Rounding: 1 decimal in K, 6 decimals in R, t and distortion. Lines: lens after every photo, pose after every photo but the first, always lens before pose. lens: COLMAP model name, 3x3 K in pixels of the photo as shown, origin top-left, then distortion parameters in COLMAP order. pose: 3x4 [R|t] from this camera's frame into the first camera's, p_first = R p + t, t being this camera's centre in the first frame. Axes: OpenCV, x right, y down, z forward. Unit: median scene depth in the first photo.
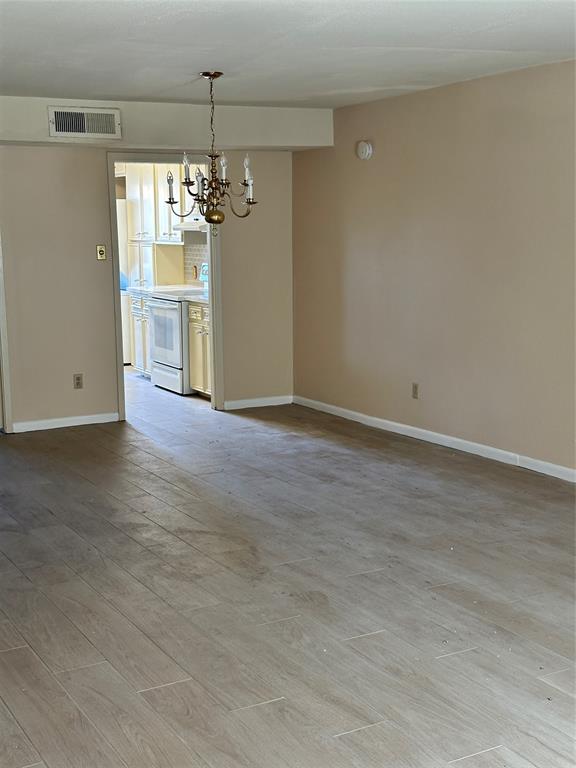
lens RADIAL K [[1080.7, 0, 288.0], [0, 1080.7, 384.0], [0, 0, 1]] dist [0.012044, 0.014673]
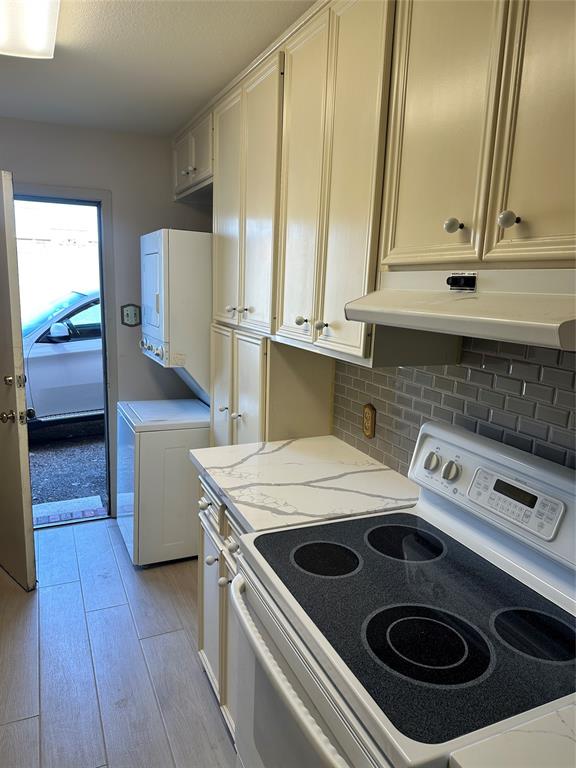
lens RADIAL K [[528.2, 0, 288.0], [0, 528.2, 384.0], [0, 0, 1]] dist [0.089600, -0.001806]
pose [[0.997835, 0.058831, -0.029415, -0.107375], [-0.057553, 0.997436, 0.042532, -0.119779], [0.031842, -0.040747, 0.998662, 0.782941]]
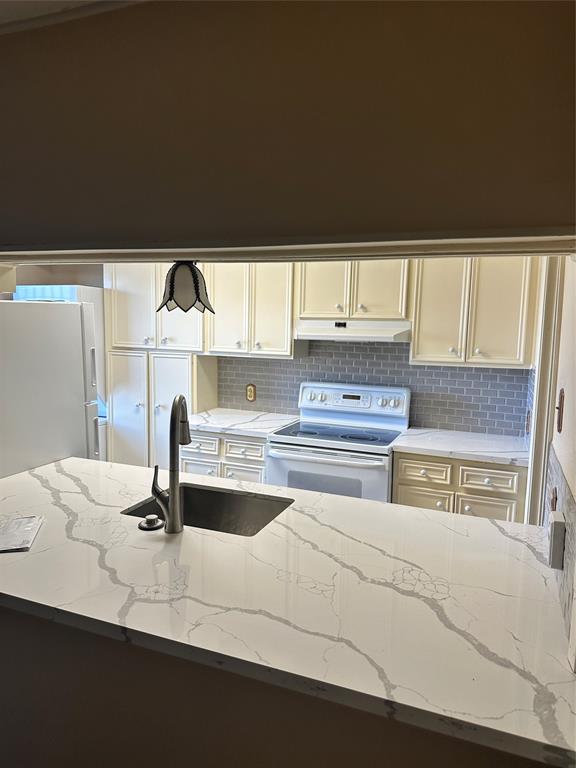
lens RADIAL K [[528.2, 0, 288.0], [0, 528.2, 384.0], [0, 0, 1]] dist [0.089600, -0.001806]
pose [[0.751314, -0.038595, 0.658815, -0.302591], [0.058439, 0.998258, -0.008163, -0.102084], [-0.657352, 0.044634, 0.752261, 0.680301]]
